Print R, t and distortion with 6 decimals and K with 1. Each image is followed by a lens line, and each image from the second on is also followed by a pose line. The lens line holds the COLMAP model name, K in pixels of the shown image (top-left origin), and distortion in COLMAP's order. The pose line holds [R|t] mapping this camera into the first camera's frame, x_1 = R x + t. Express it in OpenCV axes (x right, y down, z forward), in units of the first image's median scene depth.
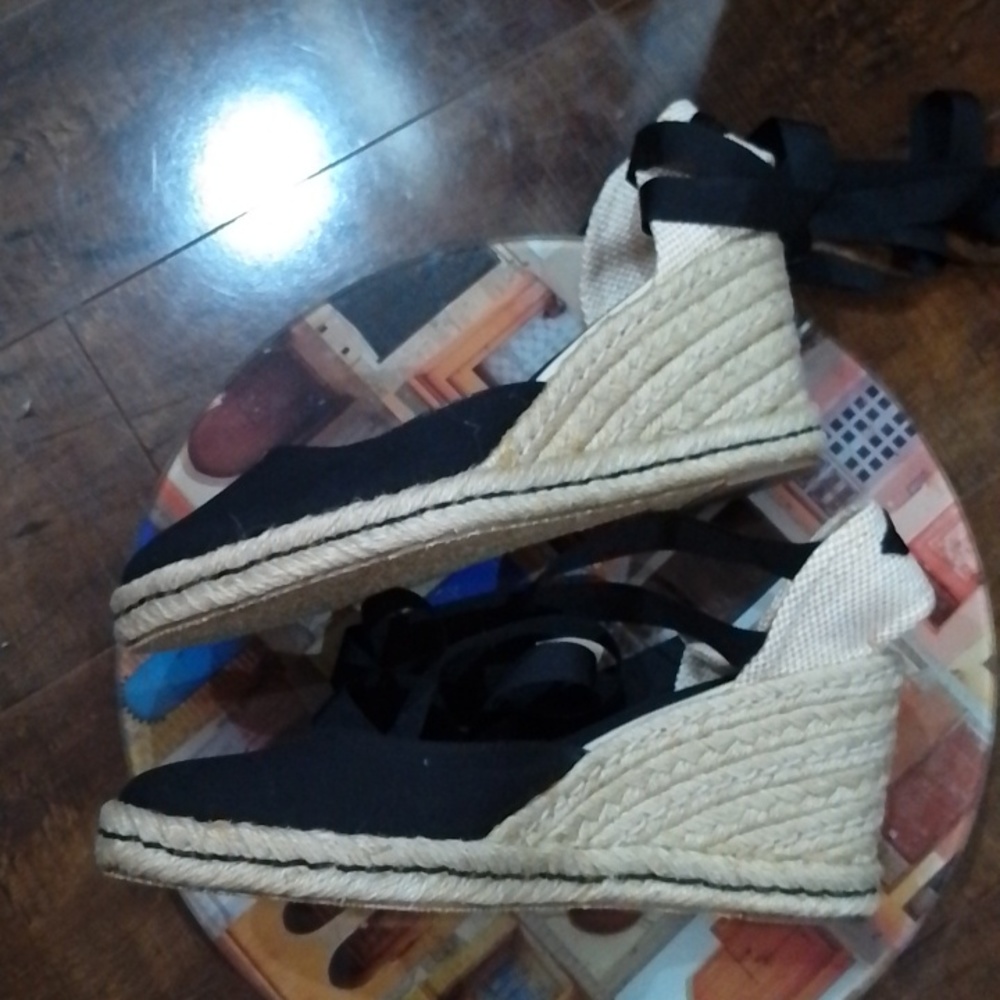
lens RADIAL K [[1646.4, 0, 500.0], [0, 1646.4, 500.0], [0, 0, 1]] dist [0.051616, -0.087644]
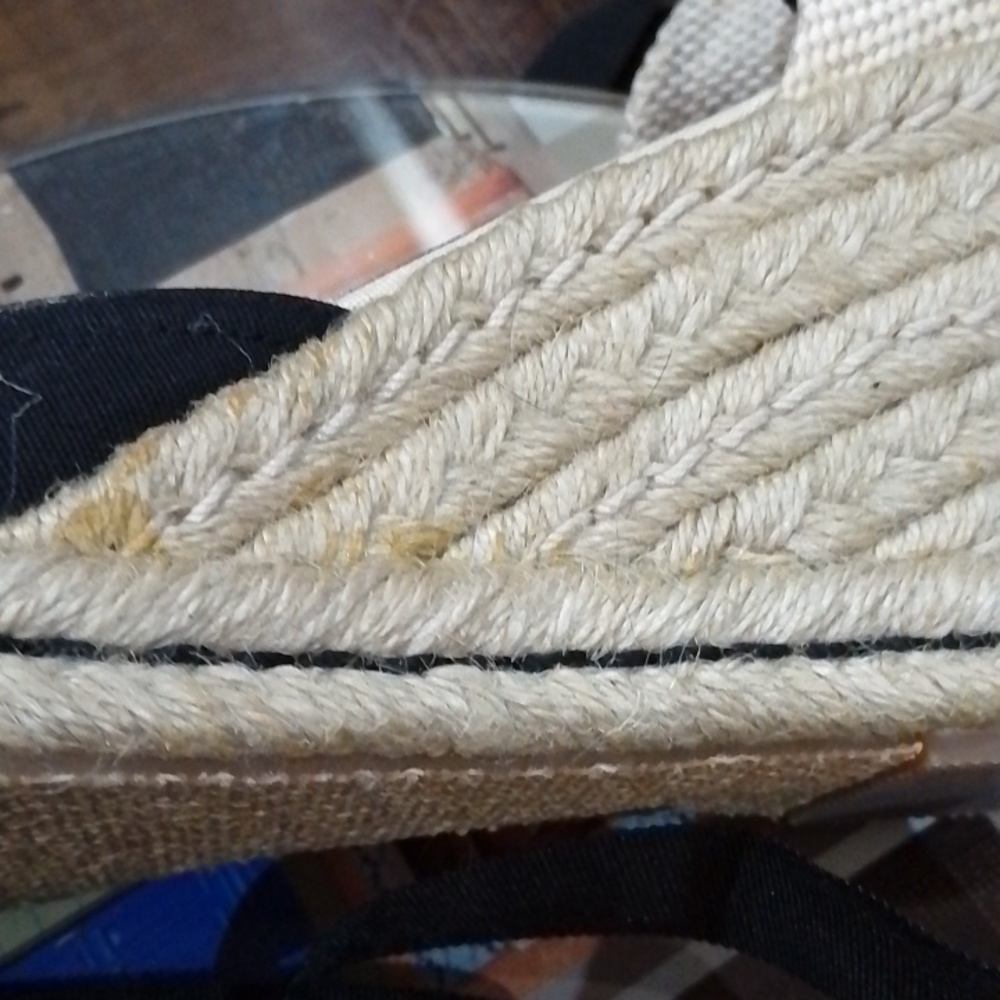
lens RADIAL K [[1646.4, 0, 500.0], [0, 1646.4, 500.0], [0, 0, 1]] dist [0.051616, -0.087644]
pose [[0.978787, 0.141409, -0.148255, 0.097401], [-0.162380, 0.976680, -0.140459, -0.001199], [0.124936, 0.161553, 0.978924, 0.676399]]
